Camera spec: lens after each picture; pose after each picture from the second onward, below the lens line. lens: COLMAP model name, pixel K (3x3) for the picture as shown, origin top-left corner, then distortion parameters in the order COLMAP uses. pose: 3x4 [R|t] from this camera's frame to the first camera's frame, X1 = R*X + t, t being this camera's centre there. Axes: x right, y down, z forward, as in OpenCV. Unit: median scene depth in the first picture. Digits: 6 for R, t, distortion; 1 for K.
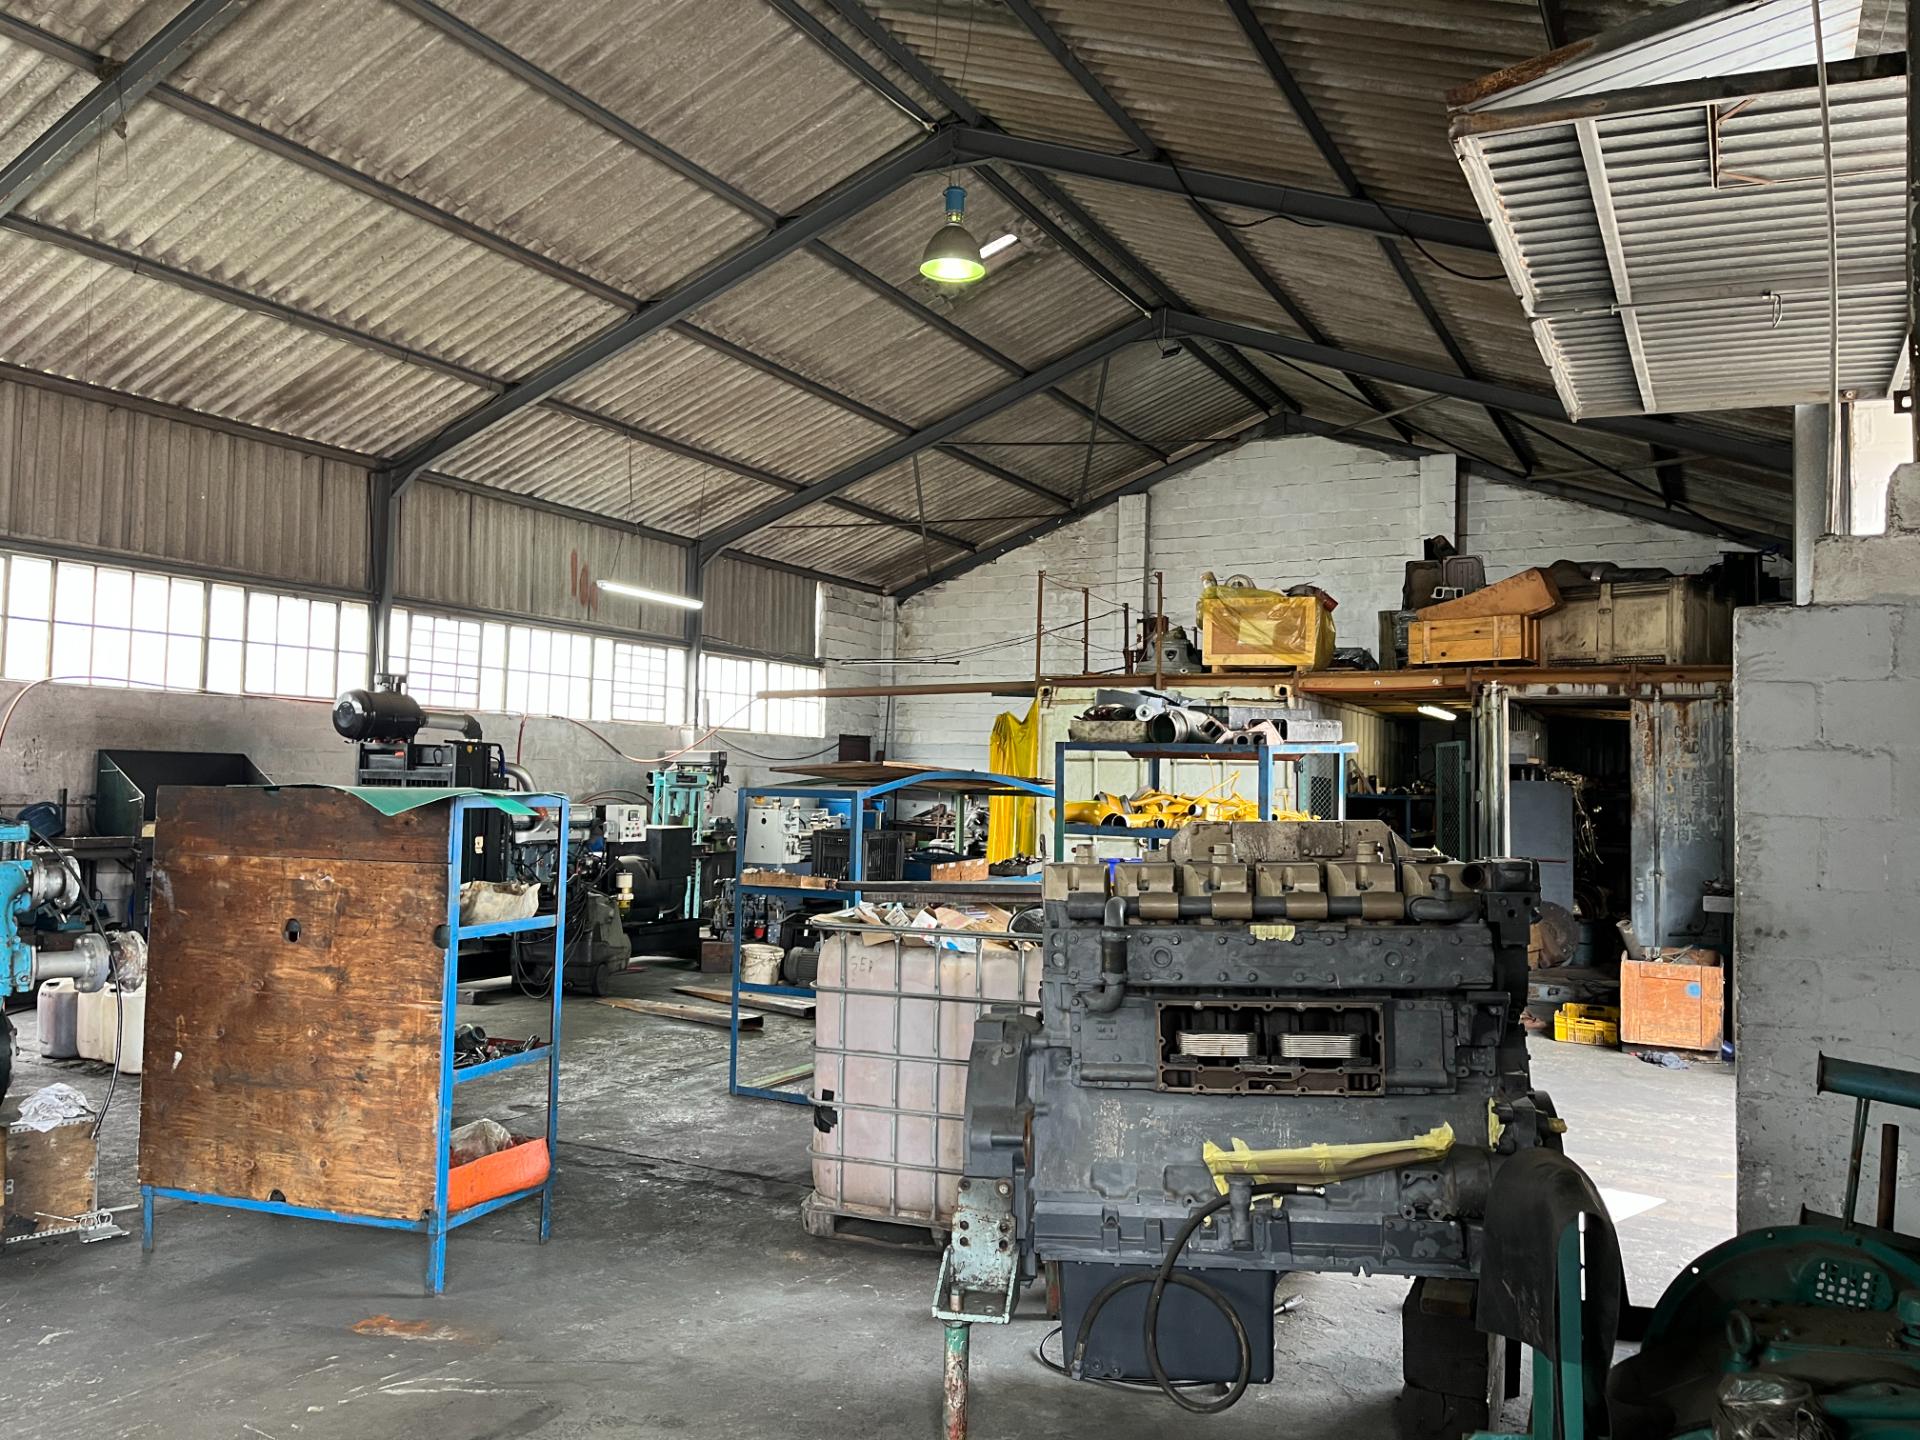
lens RADIAL K [[1451.8, 0, 974.6], [0, 1451.8, 718.5], [0, 0, 1]] dist [0.069721, -0.099006]
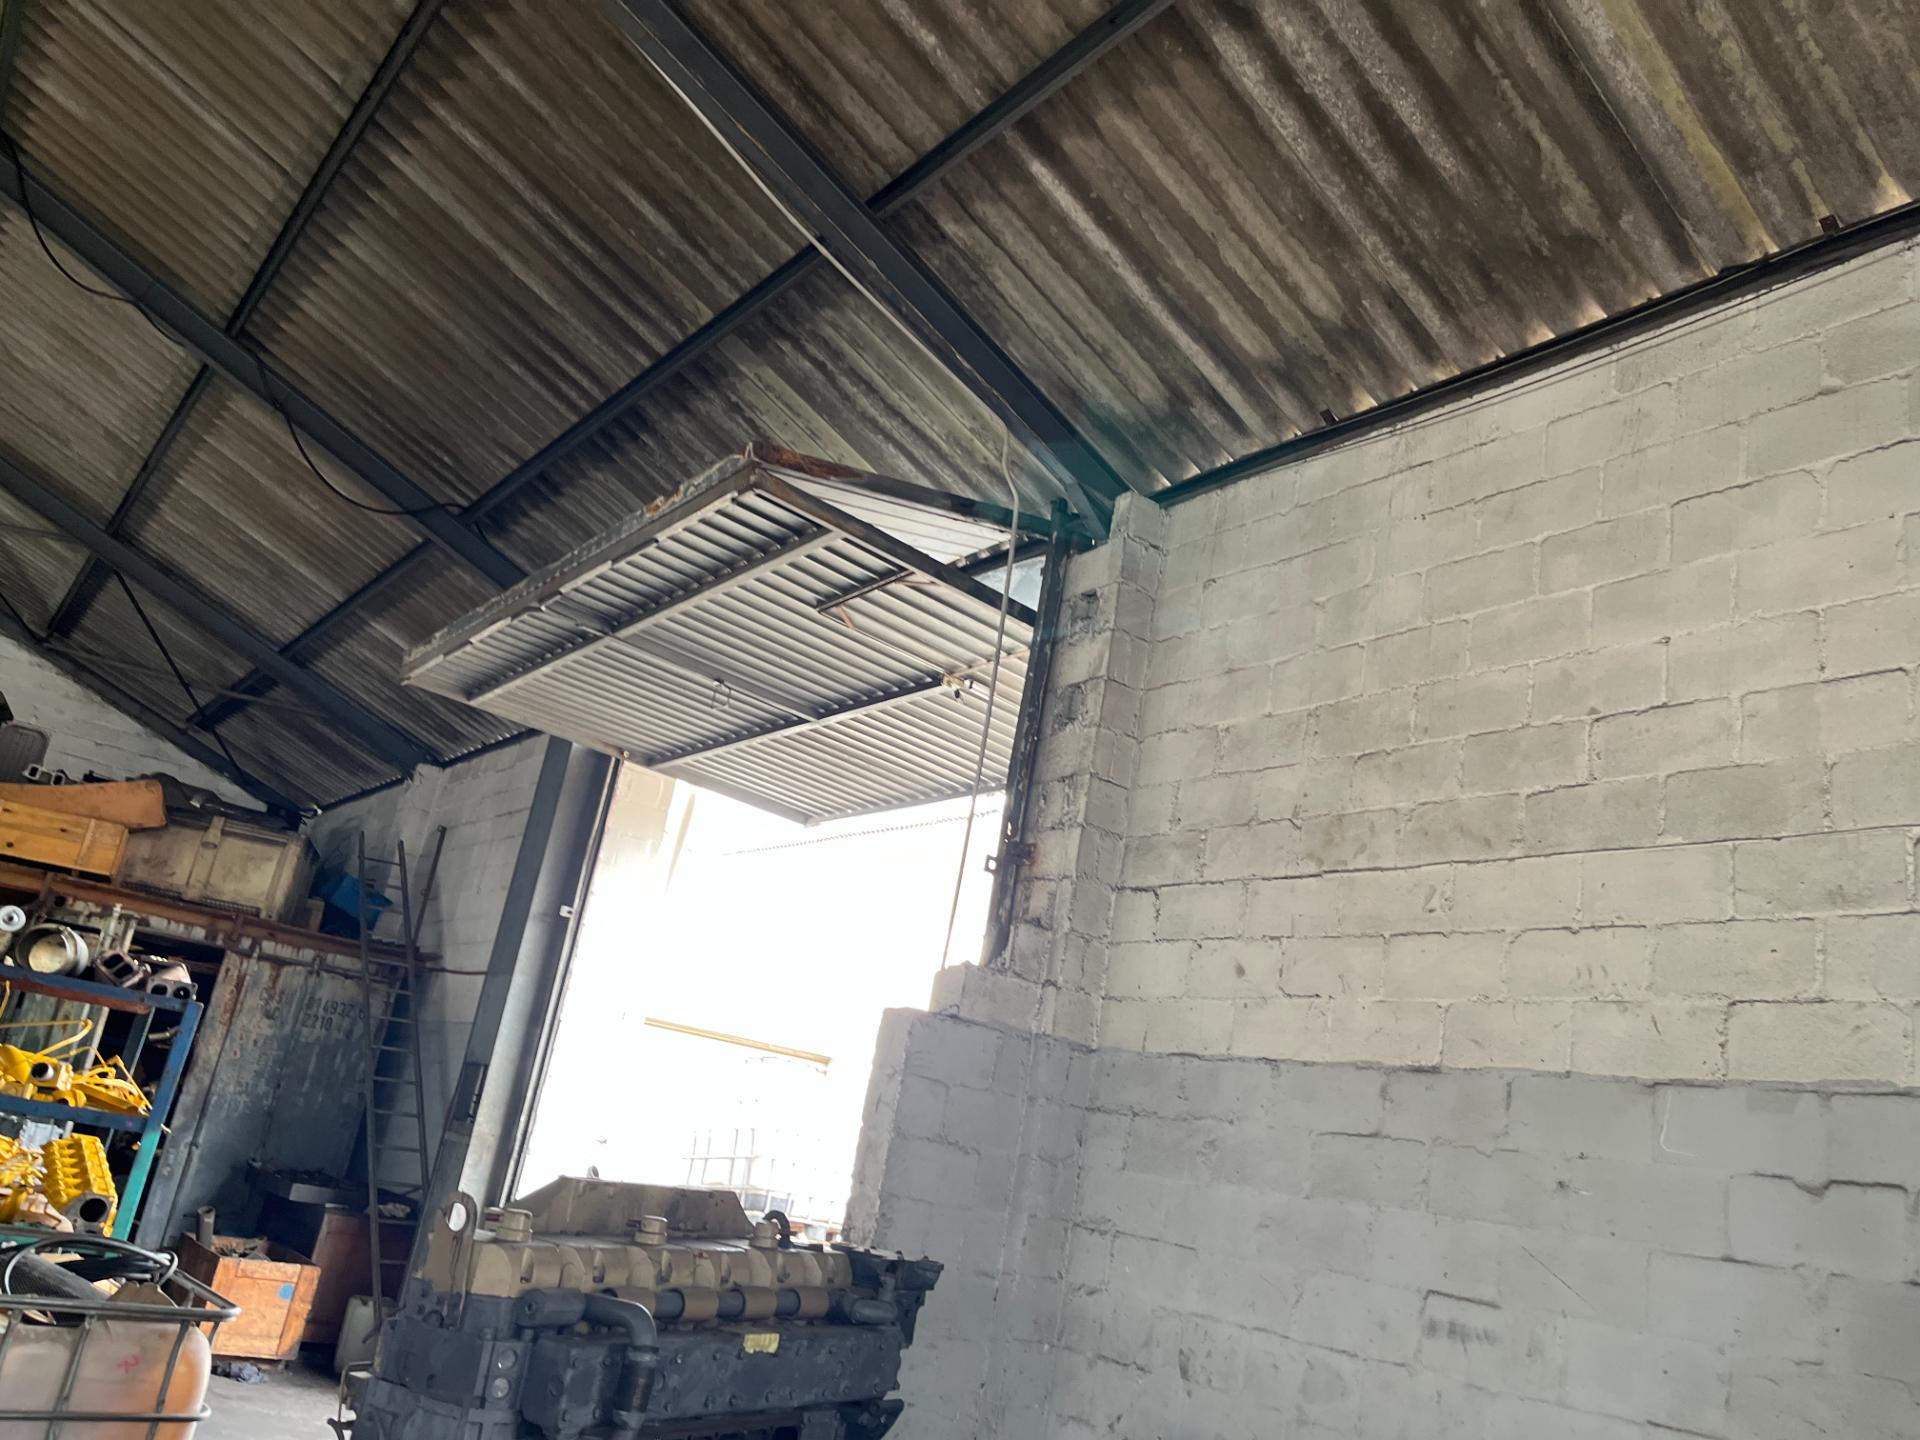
lens RADIAL K [[1451.8, 0, 972.4], [0, 1451.8, 732.9], [0, 0, 1]] dist [0.069721, -0.099006]
pose [[0.408834, 0.311963, 0.857632, -0.196774], [-0.193083, 0.948054, -0.252811, 0.000377], [-0.891949, -0.062237, 0.447832, 0.173377]]
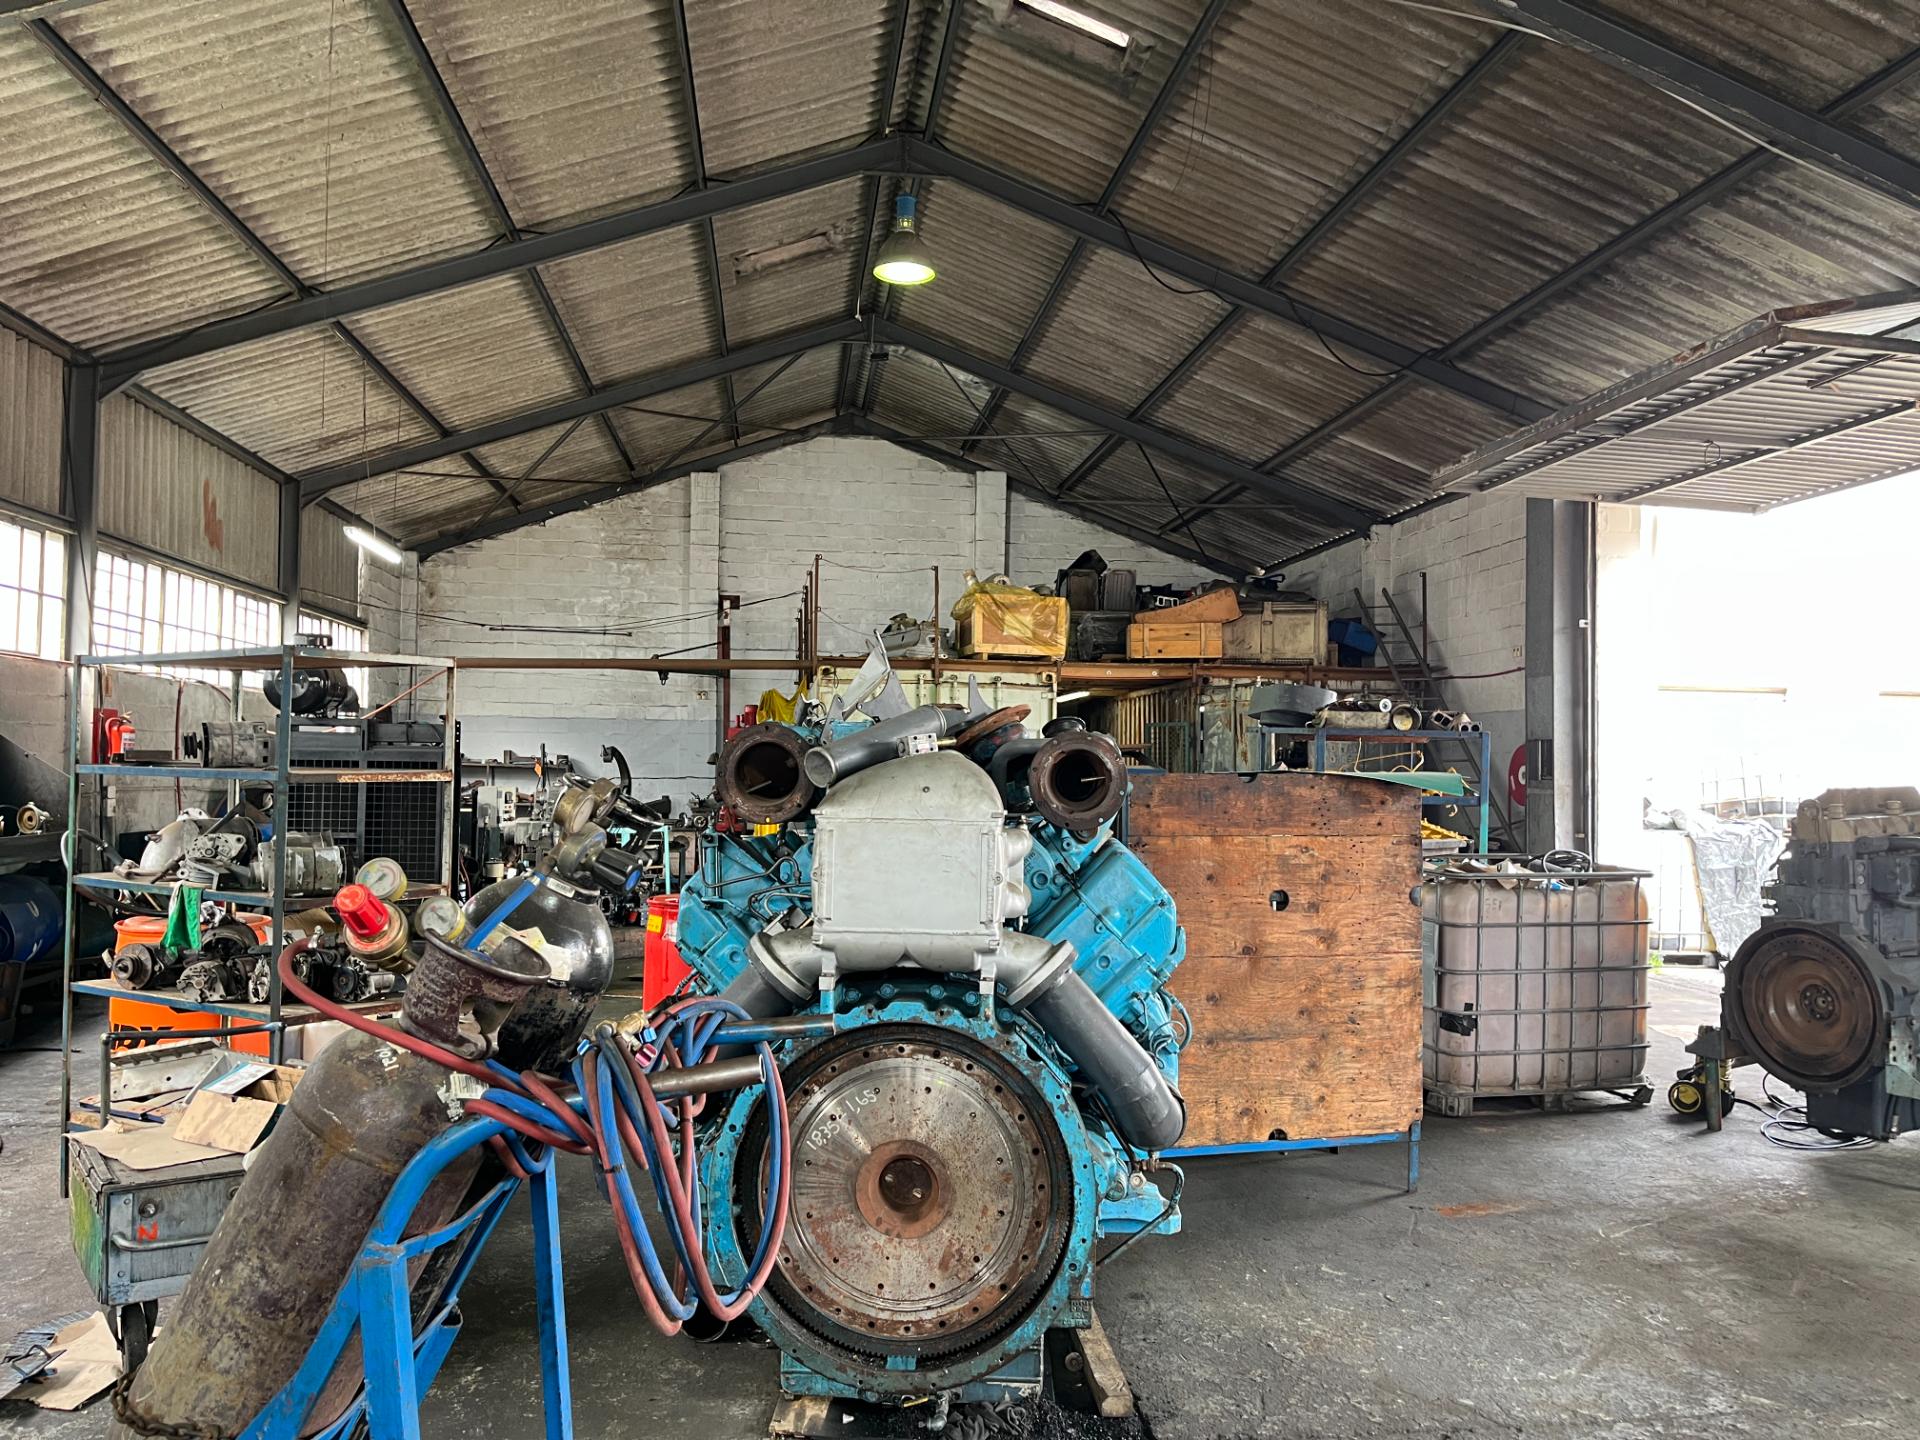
lens RADIAL K [[1451.8, 0, 967.7], [0, 1451.8, 732.8], [0, 0, 1]] dist [0.069721, -0.099006]
pose [[0.817244, 0.002220, 0.576288, -0.562203], [-0.020806, 0.999454, 0.025654, -0.003428], [-0.575916, -0.032956, 0.816844, 0.097461]]
